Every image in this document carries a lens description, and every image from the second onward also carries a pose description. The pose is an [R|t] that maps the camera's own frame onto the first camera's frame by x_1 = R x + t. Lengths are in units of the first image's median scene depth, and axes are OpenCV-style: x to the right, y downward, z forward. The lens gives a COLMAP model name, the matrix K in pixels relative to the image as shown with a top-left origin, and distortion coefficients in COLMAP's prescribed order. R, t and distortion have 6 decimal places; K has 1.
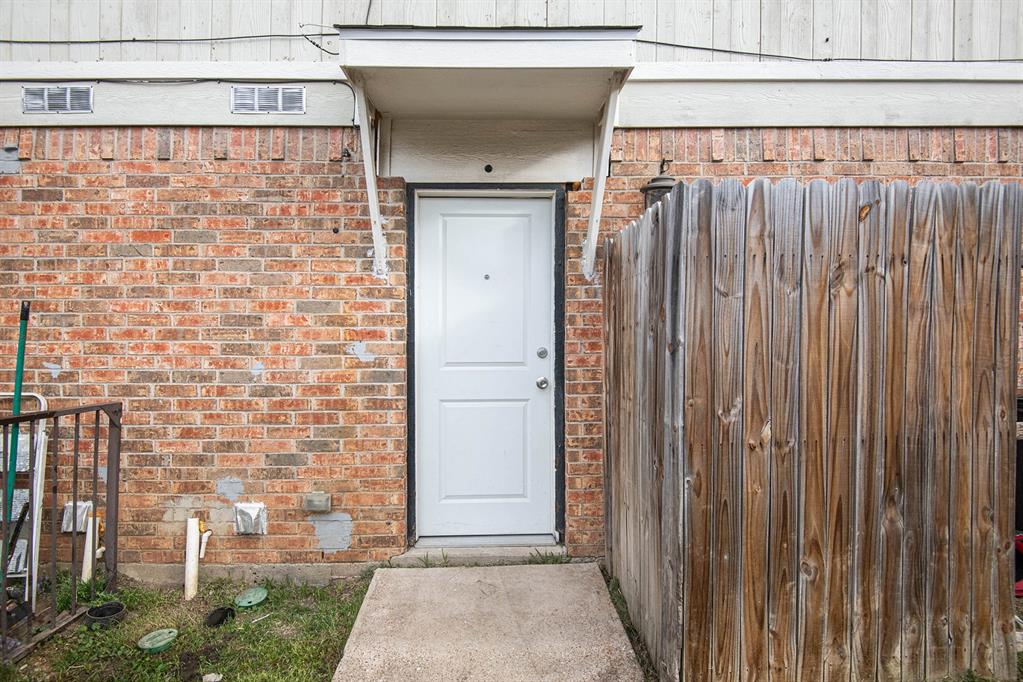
lens RADIAL K [[479.7, 0, 504.9], [0, 479.7, 355.7], [0, 0, 1]] dist [-0.017971, -0.013489]
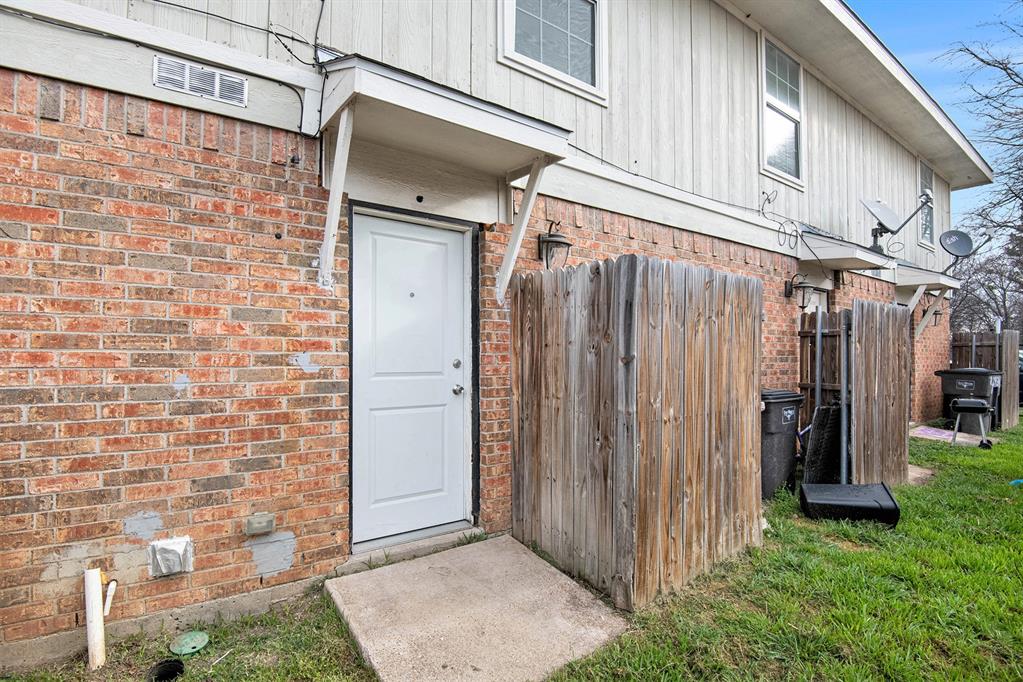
lens RADIAL K [[479.7, 0, 507.7], [0, 479.7, 358.5], [0, 0, 1]] dist [-0.017971, -0.013489]
pose [[0.847845, 0.003666, 0.530232, -0.477206], [0.005042, 0.999875, -0.014975, -0.000512], [-0.530221, 0.015369, 0.847720, -0.052022]]
